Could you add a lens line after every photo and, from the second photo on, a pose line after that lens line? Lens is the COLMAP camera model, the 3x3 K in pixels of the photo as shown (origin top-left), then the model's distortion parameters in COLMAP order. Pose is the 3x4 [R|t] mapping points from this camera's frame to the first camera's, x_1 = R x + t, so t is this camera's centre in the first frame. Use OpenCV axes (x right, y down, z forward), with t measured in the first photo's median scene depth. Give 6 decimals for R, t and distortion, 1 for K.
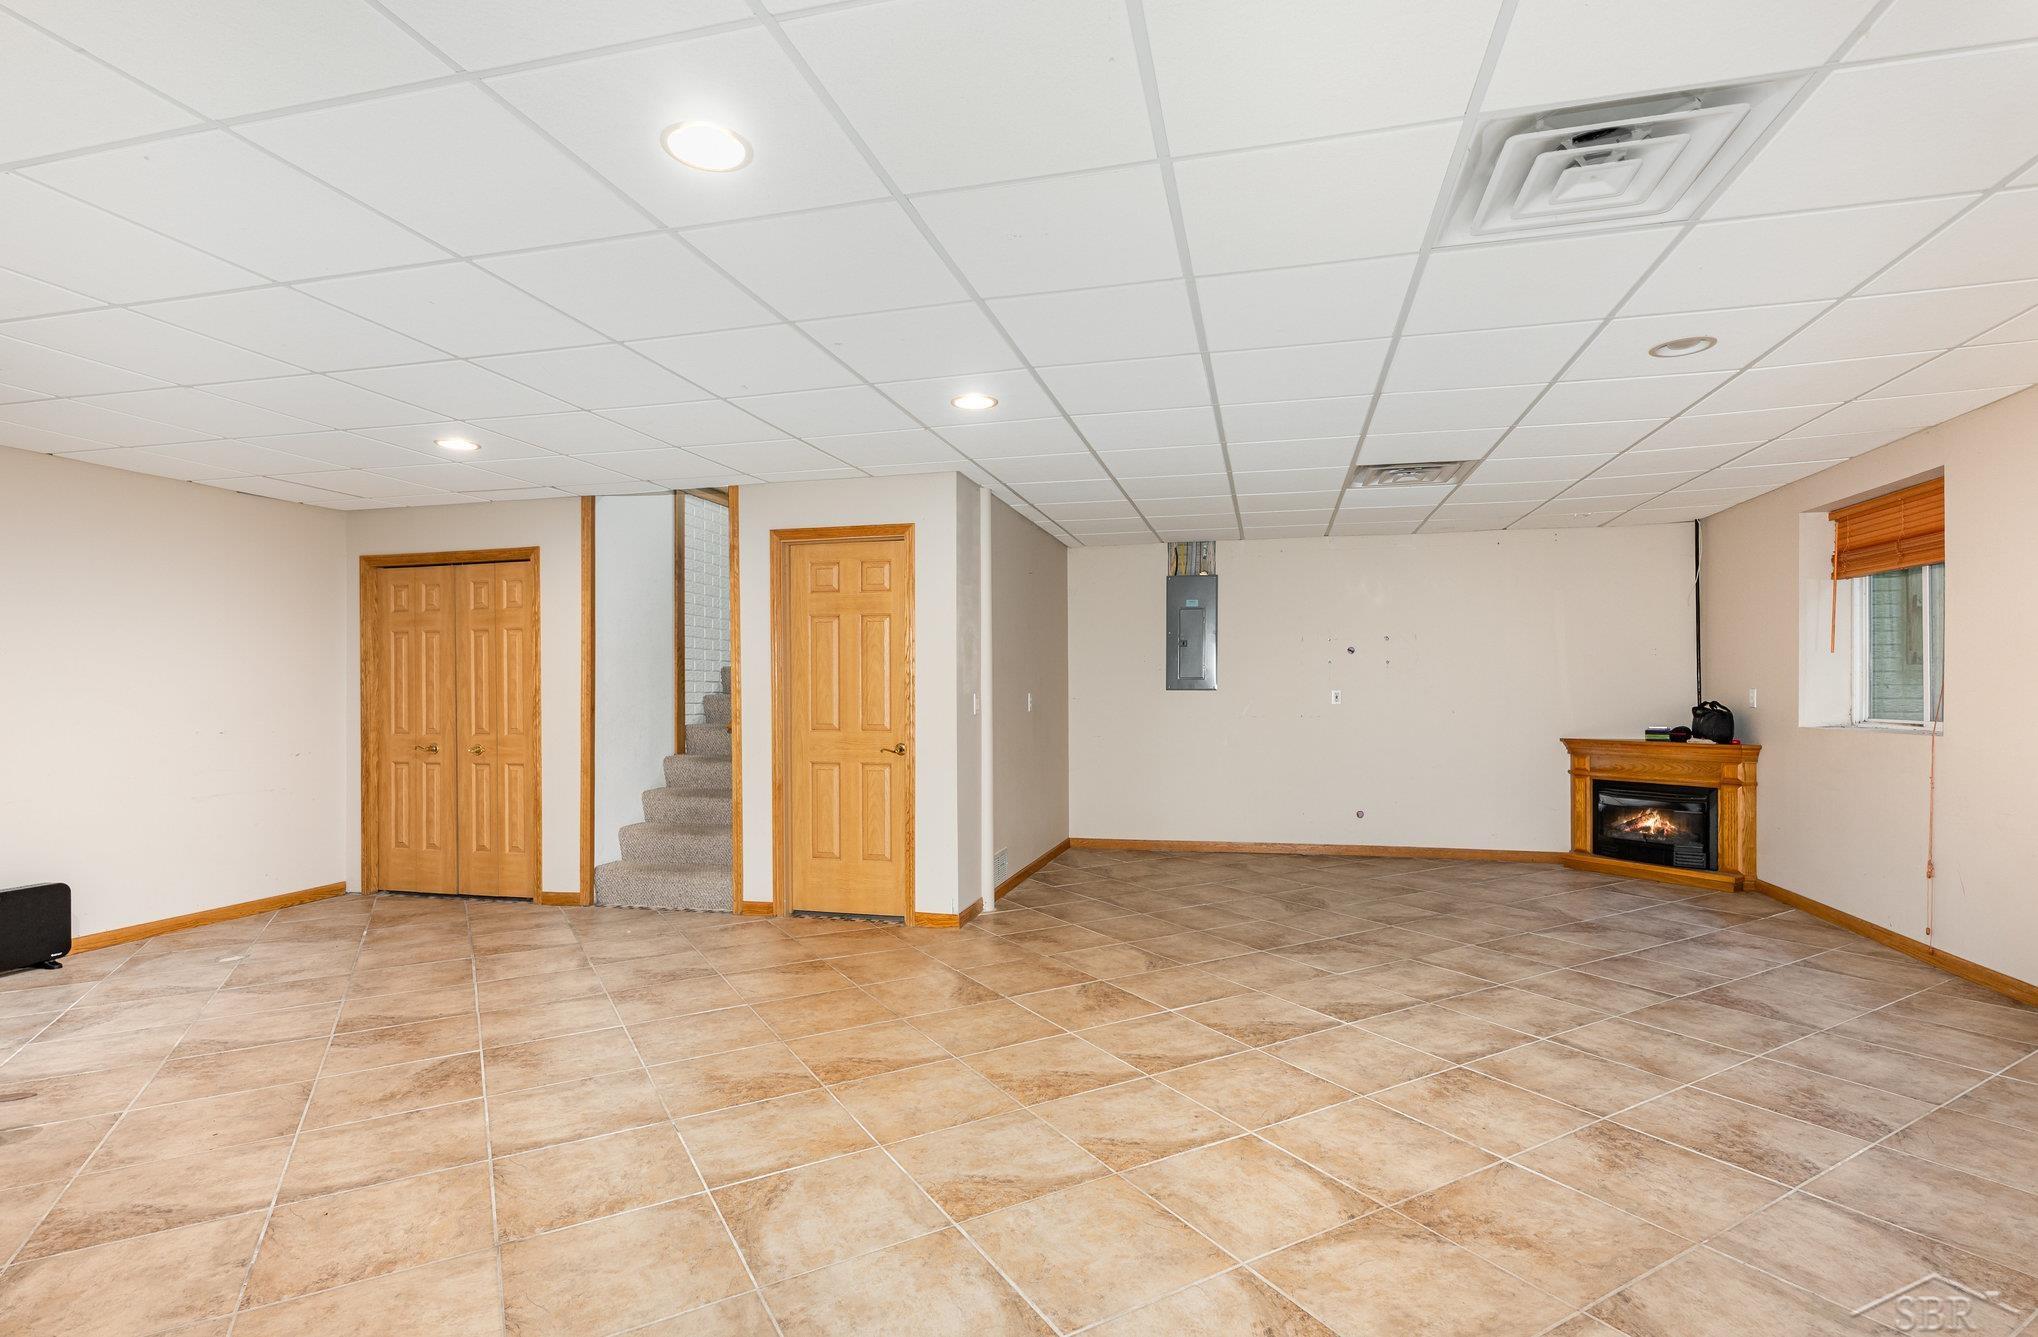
lens RADIAL K [[976.1, 0, 1020.3], [0, 976.1, 720.2], [0, 0, 1]] dist [-0.000425, 0.000523]
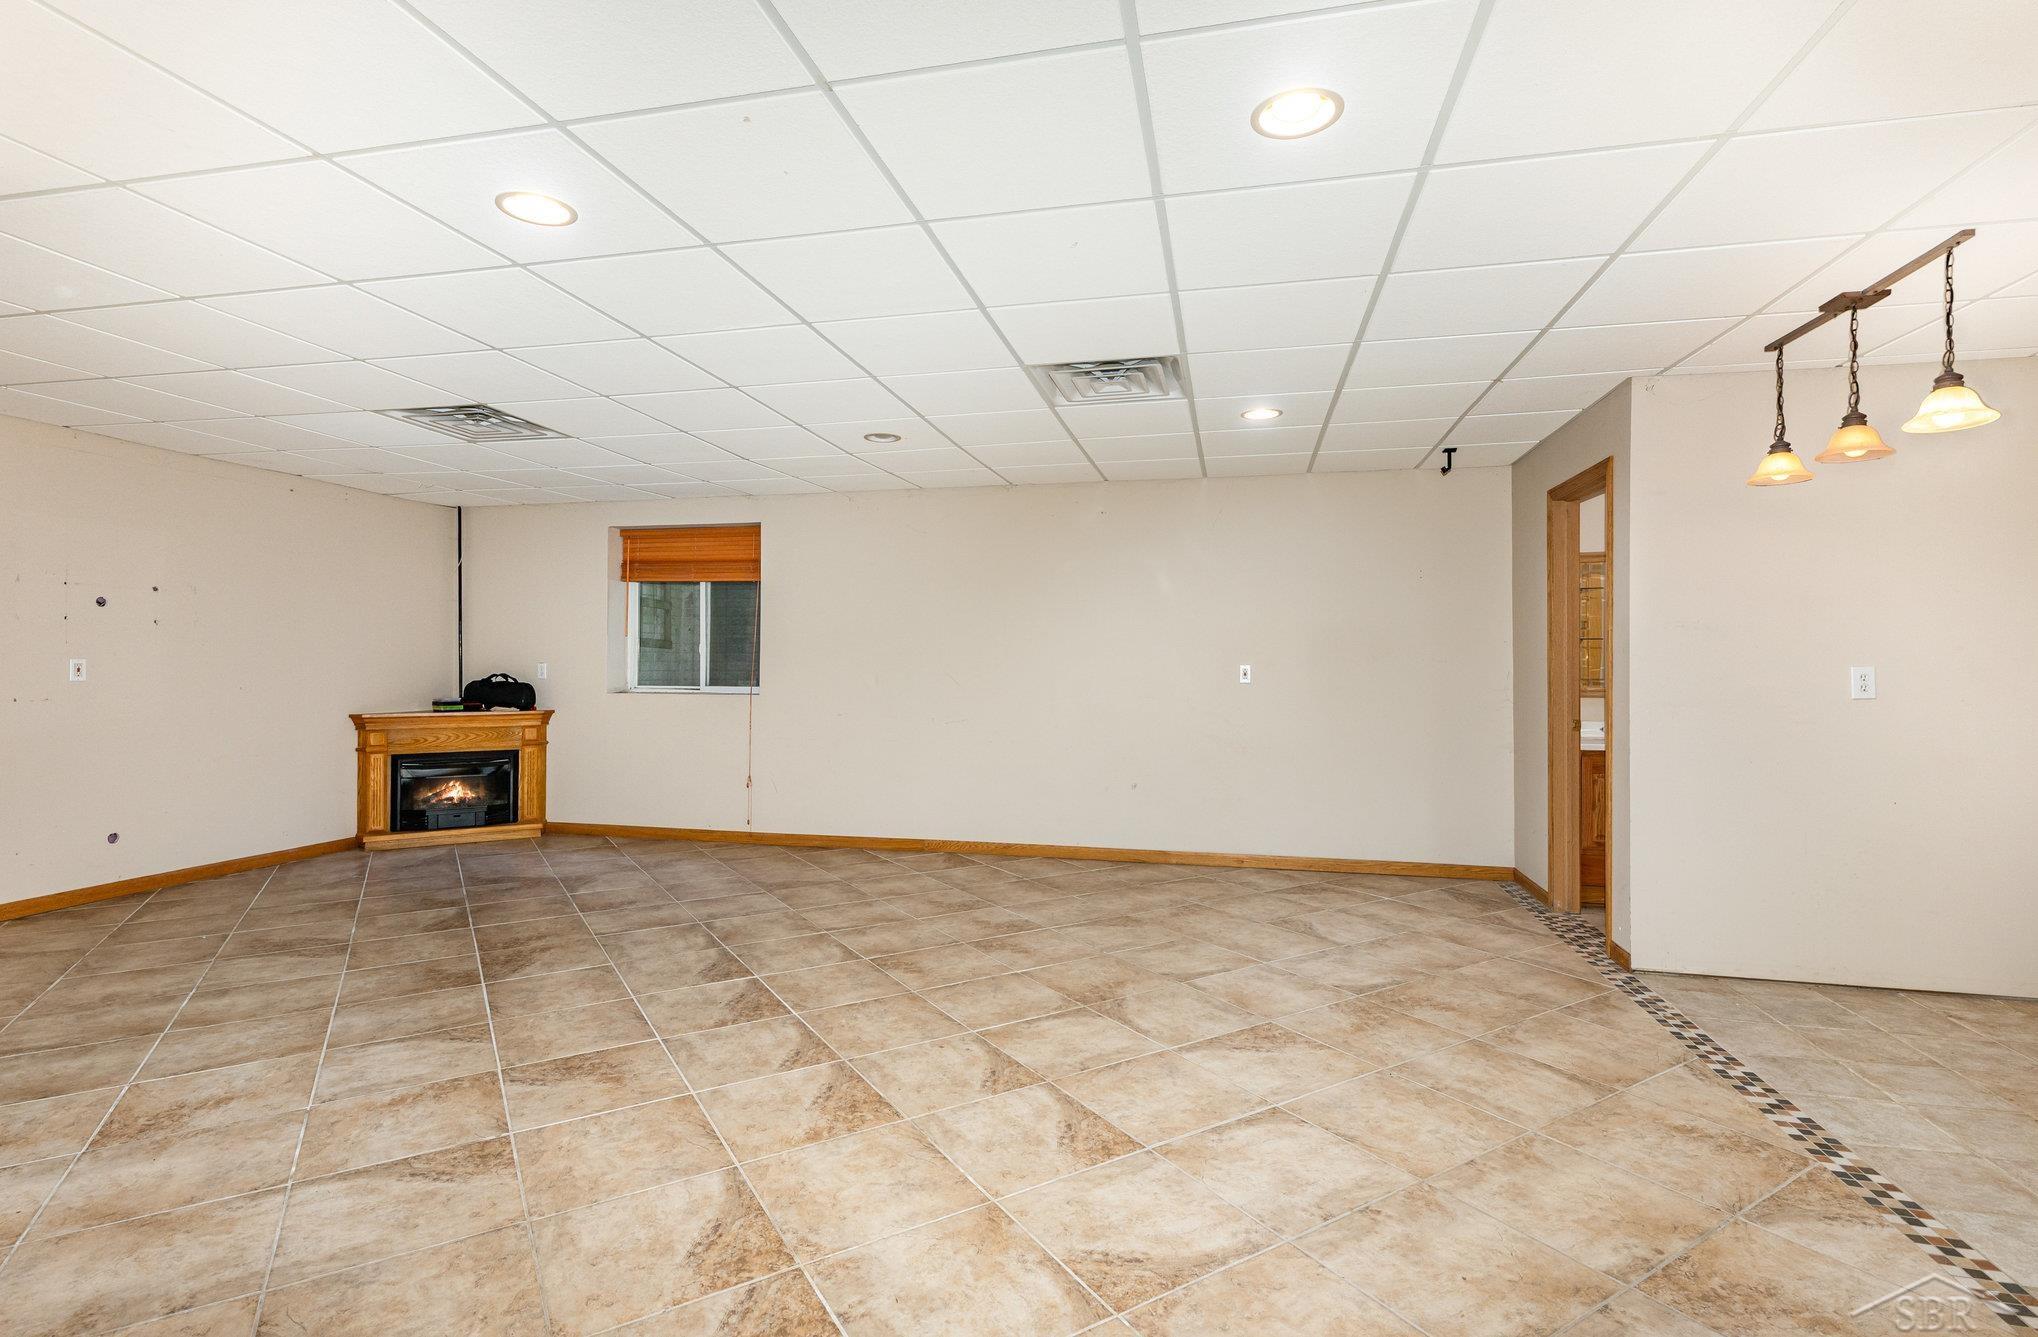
lens RADIAL K [[976.1, 0, 1016.8], [0, 976.1, 662.4], [0, 0, 1]] dist [-0.000425, 0.000523]
pose [[-0.037654, 0.008583, 0.999254, -0.644486], [0.023188, 0.999701, -0.007713, -0.014428], [-0.999022, 0.022880, -0.037841, 0.651733]]
